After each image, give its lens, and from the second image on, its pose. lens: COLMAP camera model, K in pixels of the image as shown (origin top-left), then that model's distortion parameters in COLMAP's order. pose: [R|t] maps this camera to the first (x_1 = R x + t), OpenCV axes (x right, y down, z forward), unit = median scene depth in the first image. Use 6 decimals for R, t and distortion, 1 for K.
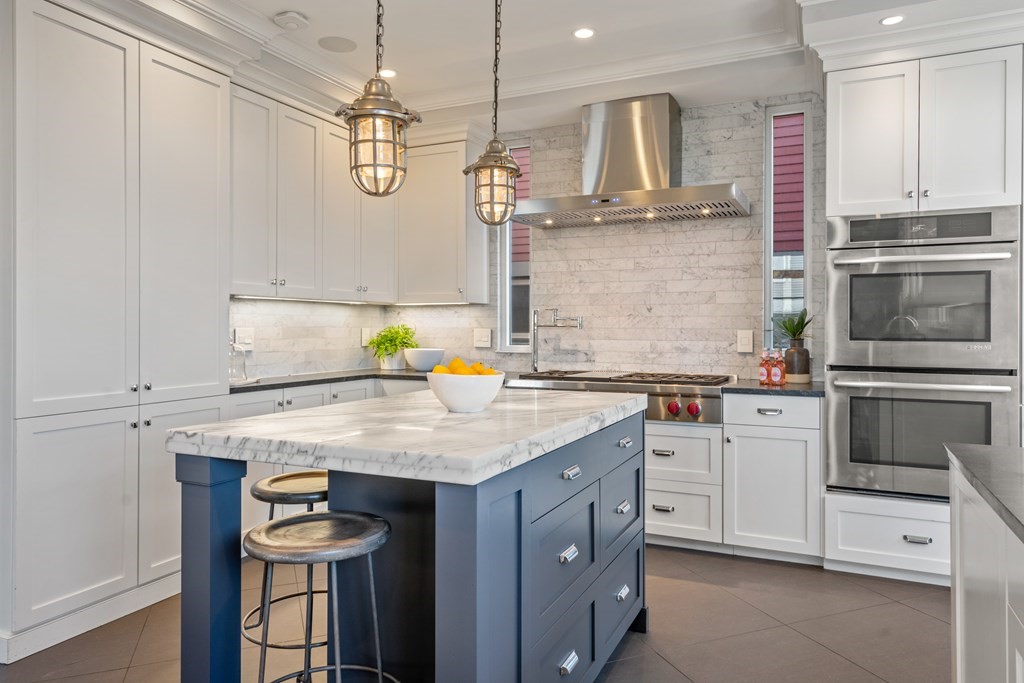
lens RADIAL K [[673.2, 0, 515.6], [0, 673.2, 324.6], [0, 0, 1]] dist [0.003672, 0.003898]
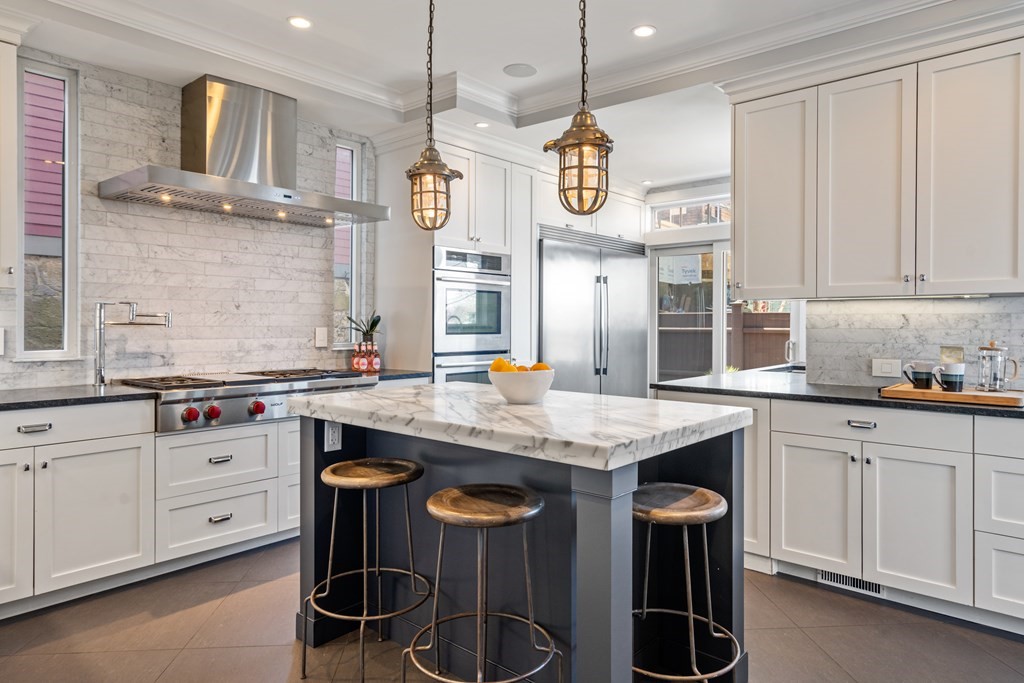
lens RADIAL K [[639.2, 0, 511.5], [0, 639.2, 325.2], [0, 0, 1]] dist [0.004002, 0.001163]
pose [[0.280584, -0.004732, 0.959818, -0.602950], [-0.007062, 0.999951, 0.006994, -0.005400], [-0.959803, -0.008741, 0.280537, 0.386642]]
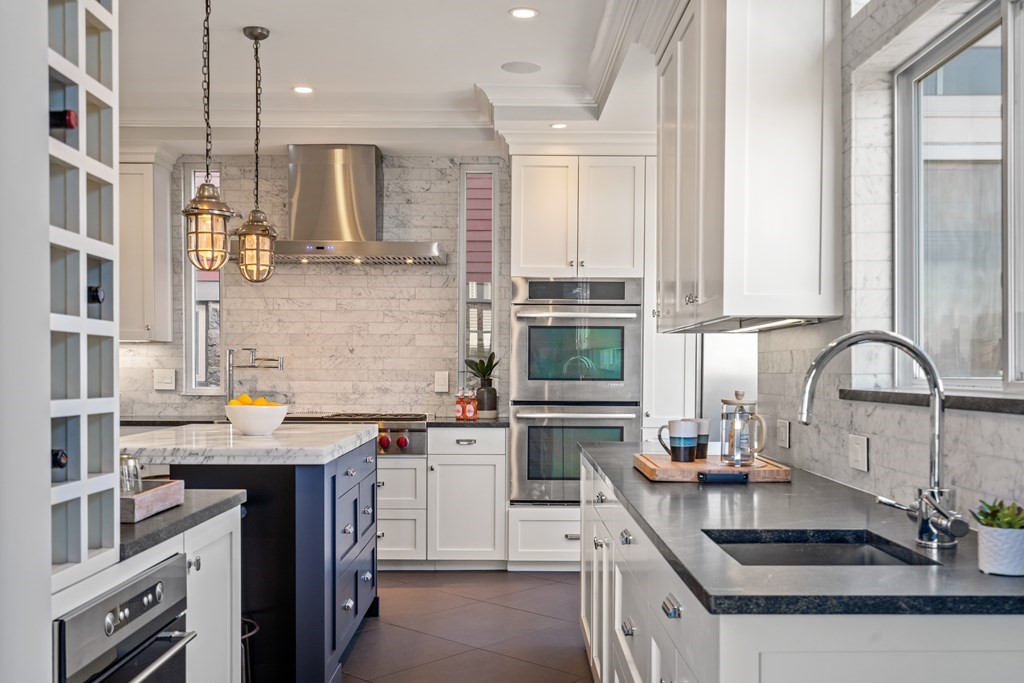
lens RADIAL K [[1017.6, 0, 518.7], [0, 1017.6, 399.7], [0, 0, 1]] dist [-0.003273, 0.003351]
pose [[0.902581, -0.011295, 0.430372, -0.246433], [-0.005118, 0.999304, 0.036960, -0.007079], [-0.430490, -0.035562, 0.901895, -0.516507]]
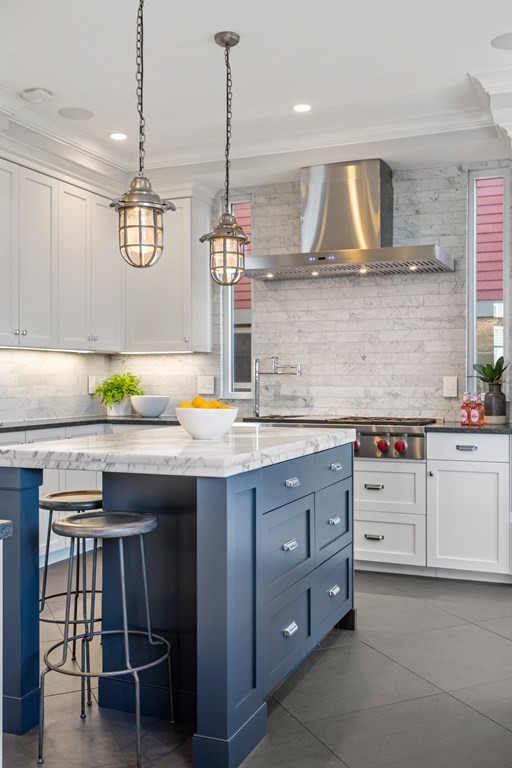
lens RADIAL K [[763.2, 0, 256.0], [0, 763.2, 384.0], [0, 0, 1]] dist [-0.003273, 0.003351]
pose [[0.999264, -0.002260, 0.038290, -0.019955], [0.001874, 0.999947, 0.010098, 0.007297], [-0.038311, -0.010019, 0.999216, -0.218494]]
